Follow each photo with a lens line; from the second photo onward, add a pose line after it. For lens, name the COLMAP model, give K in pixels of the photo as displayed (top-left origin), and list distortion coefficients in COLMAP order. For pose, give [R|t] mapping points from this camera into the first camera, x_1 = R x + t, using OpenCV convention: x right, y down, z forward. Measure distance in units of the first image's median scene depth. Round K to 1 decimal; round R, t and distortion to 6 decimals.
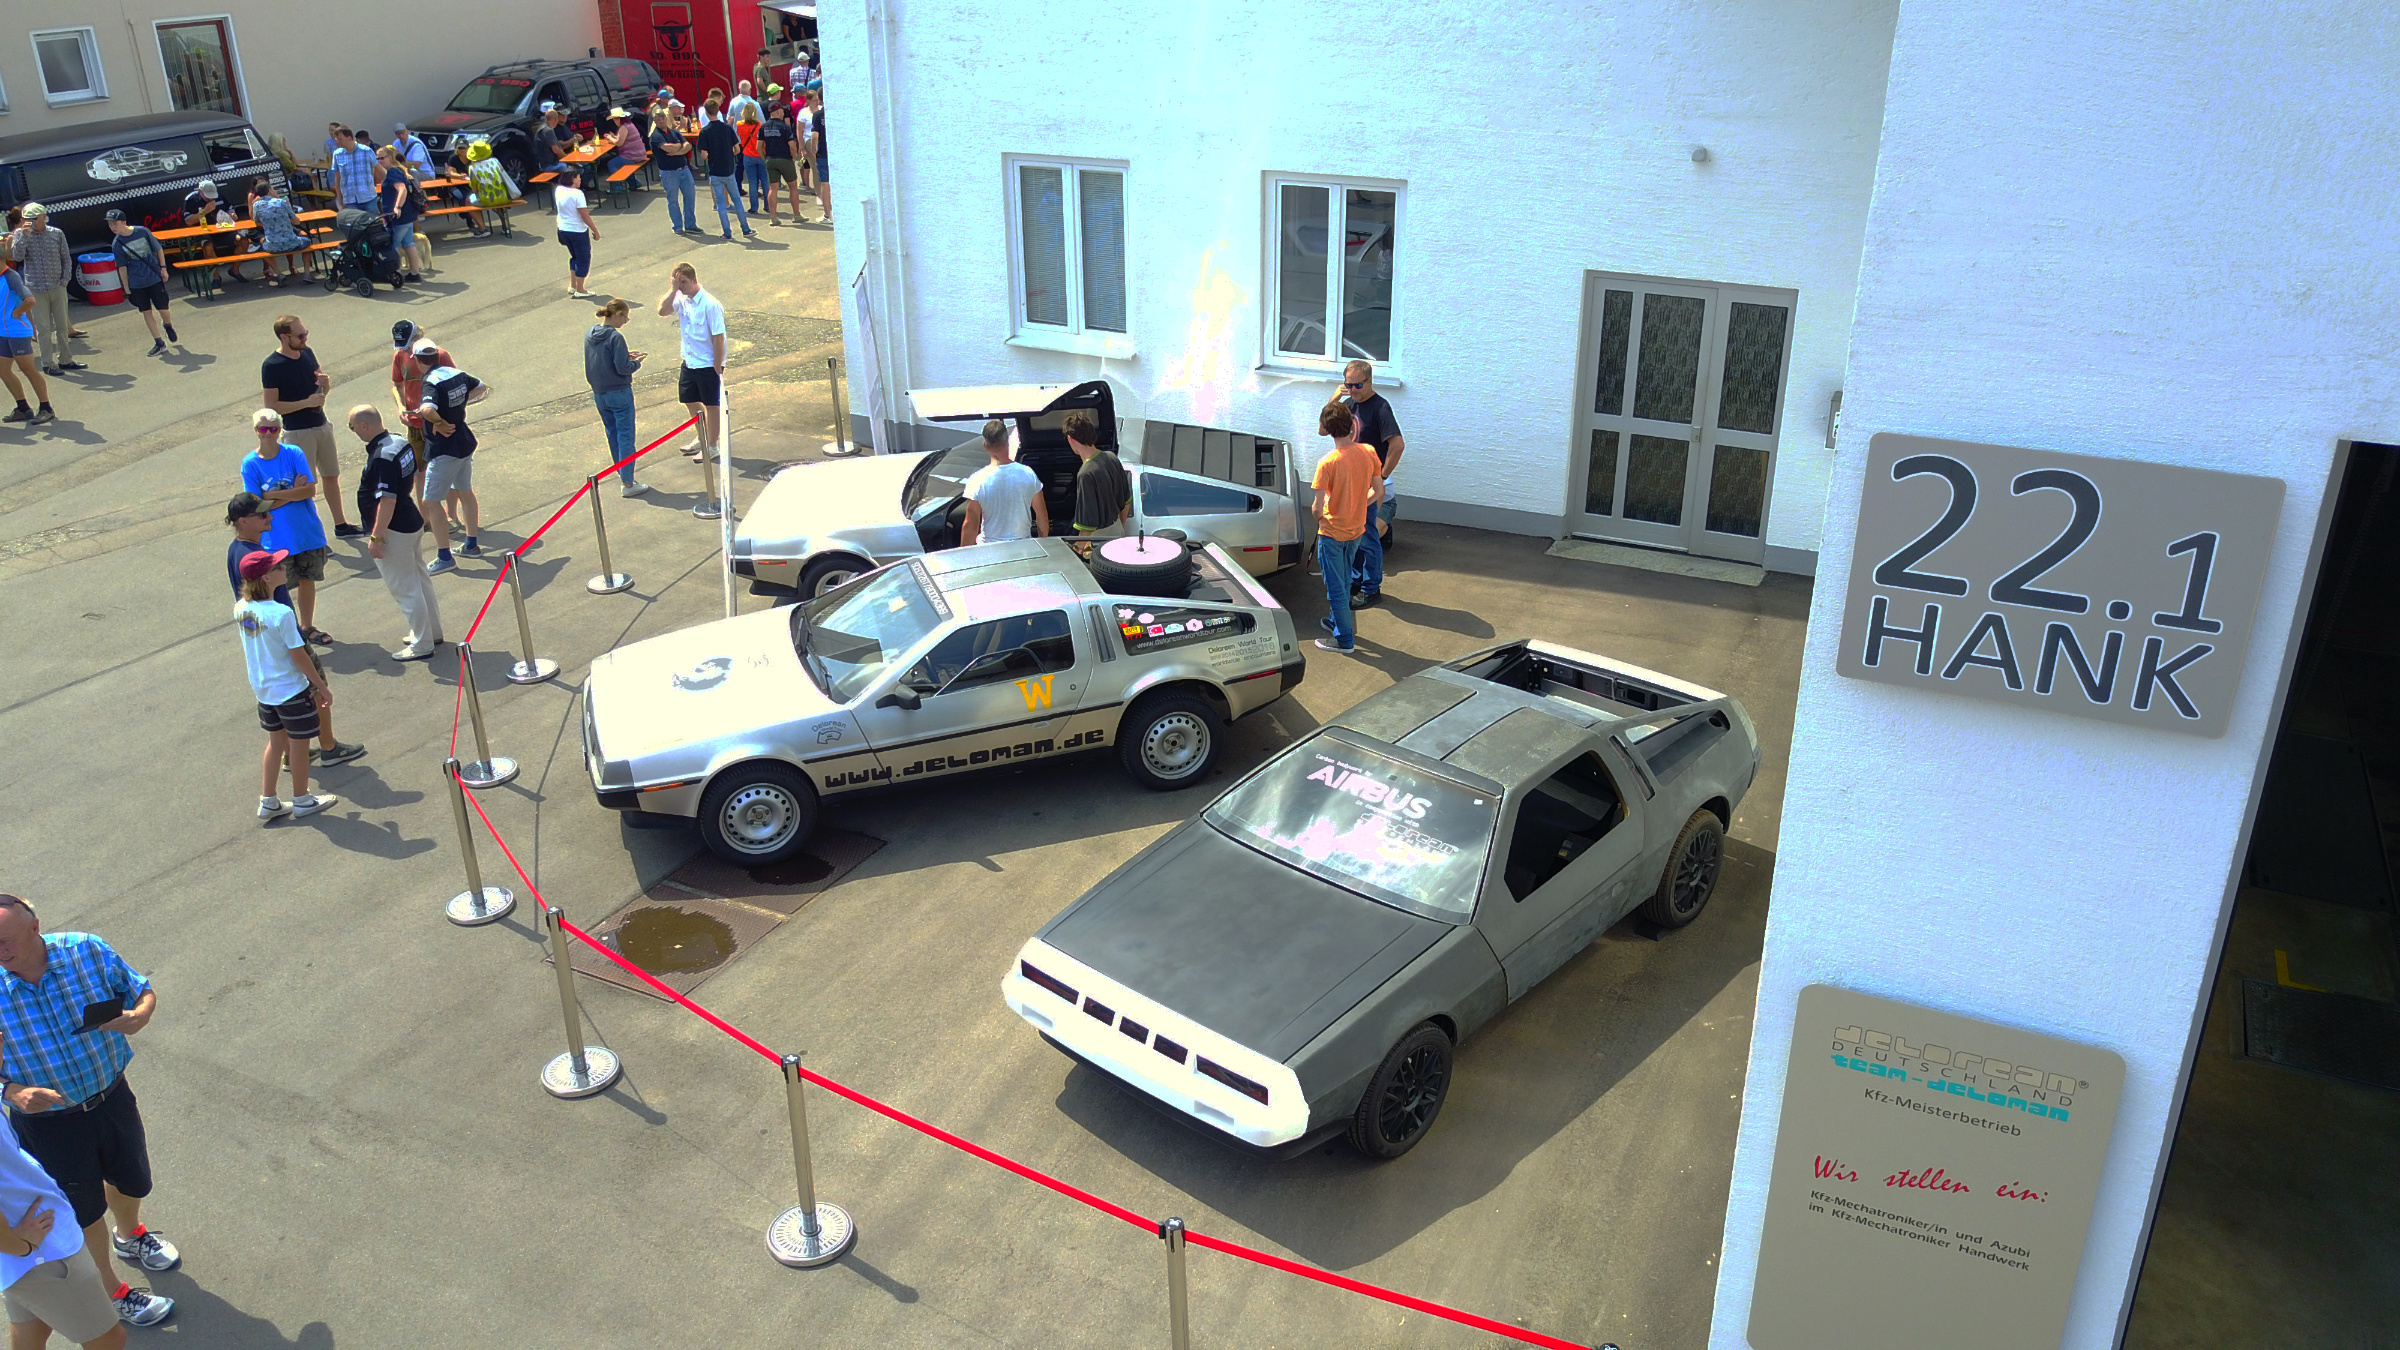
lens RADIAL K [[1973.1, 0, 1211.8], [0, 1973.1, 671.2], [0, 0, 1]] dist [0.007099, 0.026469]
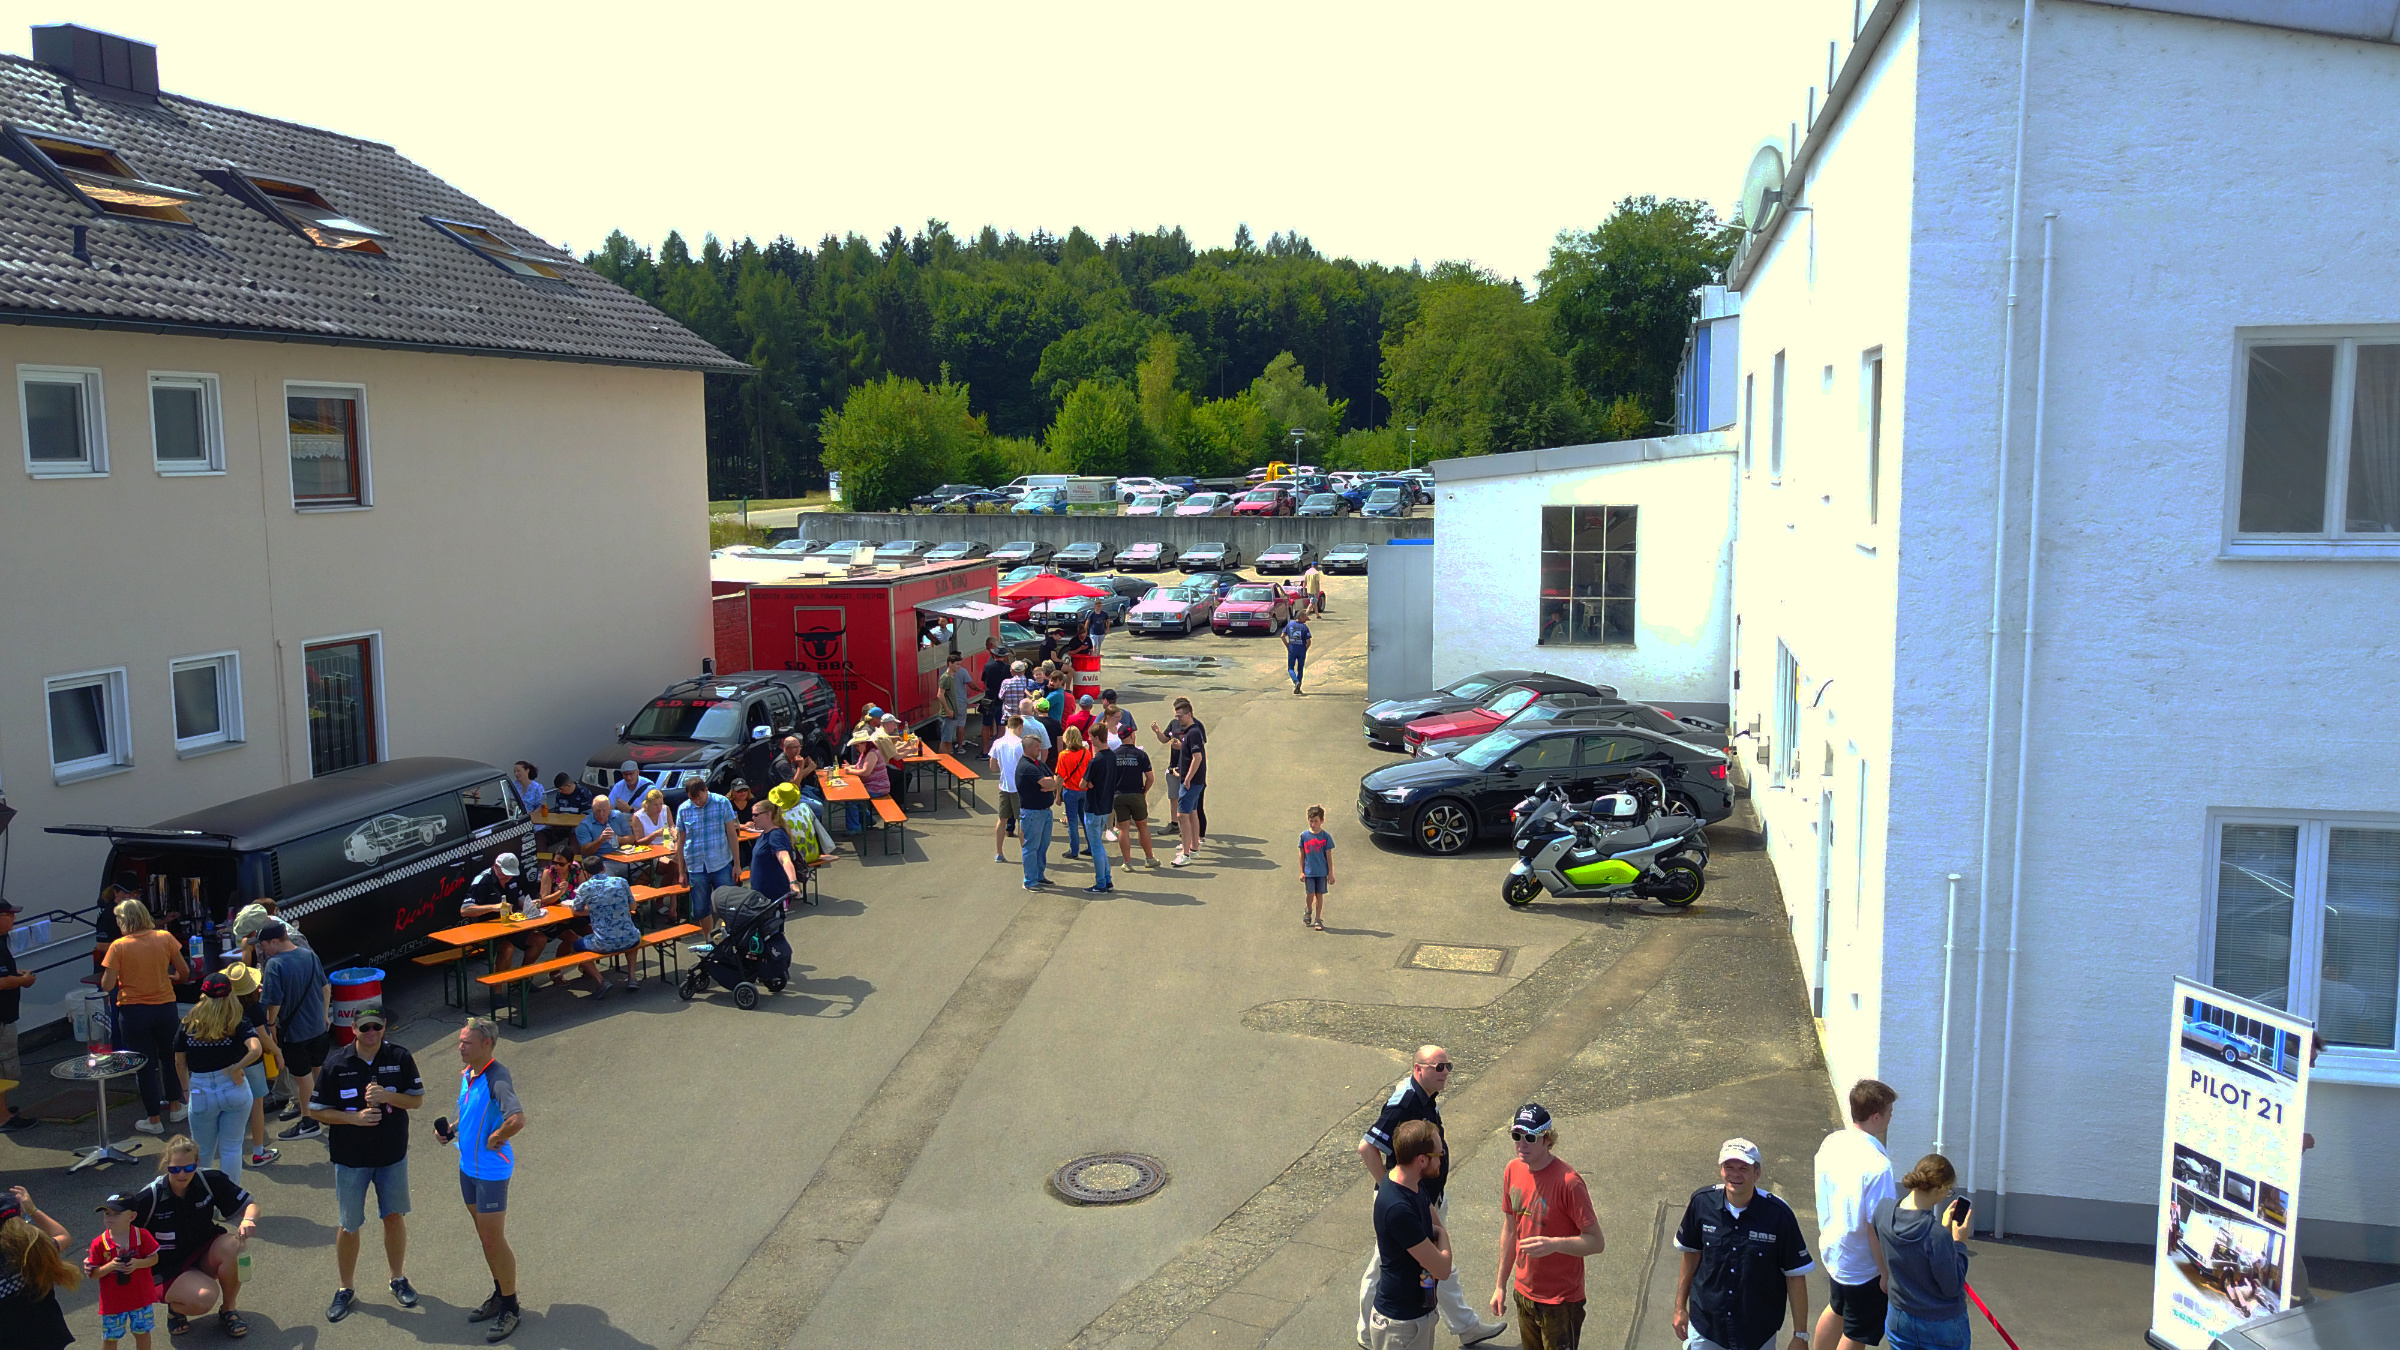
lens RADIAL K [[1973.1, 0, 1193.2], [0, 1973.1, 672.1], [0, 0, 1]] dist [0.007099, 0.026469]
pose [[0.976074, -0.016535, 0.216811, -0.410127], [0.077287, 0.958375, -0.274854, -0.094471], [-0.203241, 0.285035, 0.936722, 0.262326]]
